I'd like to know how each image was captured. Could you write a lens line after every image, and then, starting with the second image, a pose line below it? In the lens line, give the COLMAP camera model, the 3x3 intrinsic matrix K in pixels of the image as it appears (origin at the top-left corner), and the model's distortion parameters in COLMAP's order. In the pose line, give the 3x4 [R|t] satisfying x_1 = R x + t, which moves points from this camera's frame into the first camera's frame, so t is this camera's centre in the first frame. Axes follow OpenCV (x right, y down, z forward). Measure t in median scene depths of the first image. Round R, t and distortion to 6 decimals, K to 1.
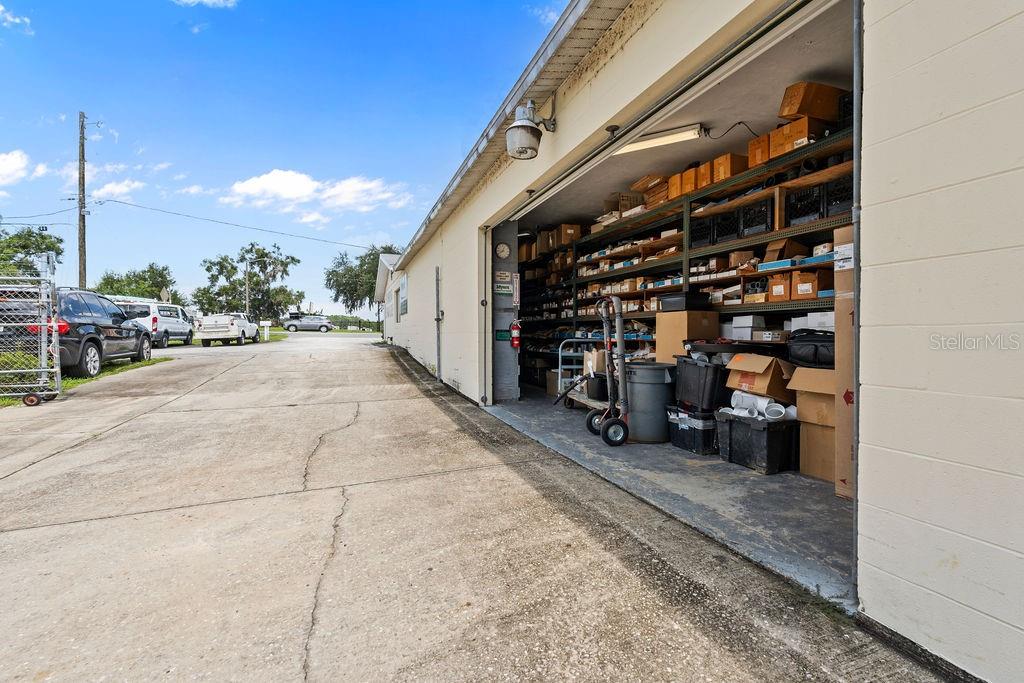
lens RADIAL K [[458.6, 0, 507.9], [0, 458.6, 334.9], [0, 0, 1]] dist [-0.002518, -0.000295]
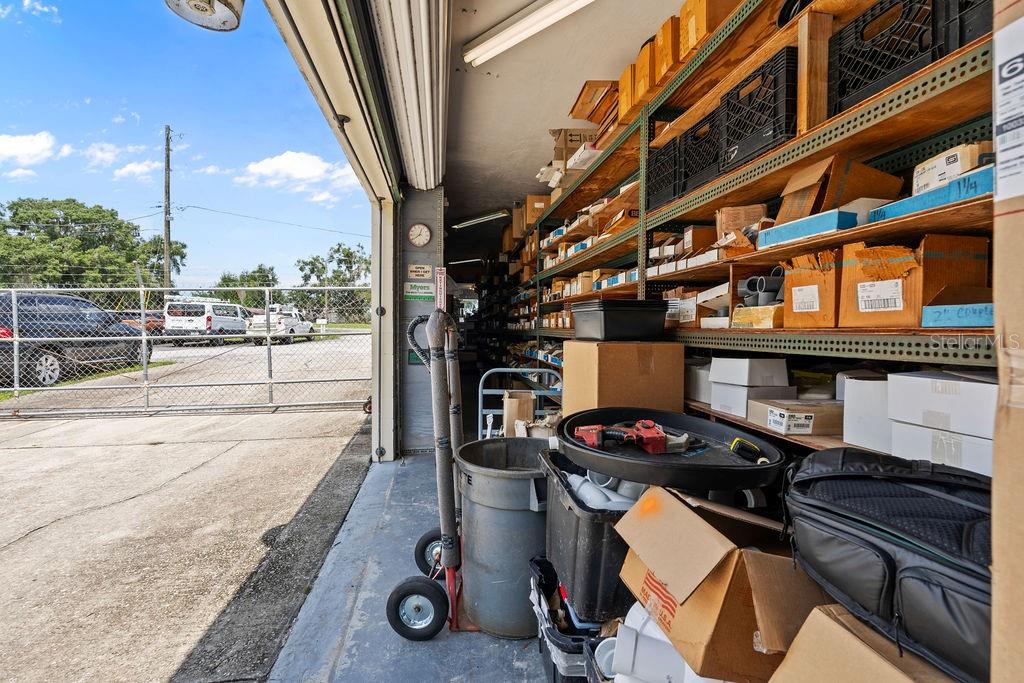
lens RADIAL K [[458.6, 0, 505.5], [0, 458.6, 331.9], [0, 0, 1]] dist [-0.002518, -0.000295]
pose [[0.981768, 0.007871, -0.189919, 0.246693], [-0.007037, 0.999962, 0.005065, -0.041504], [0.189952, -0.003636, 0.981787, 0.347280]]
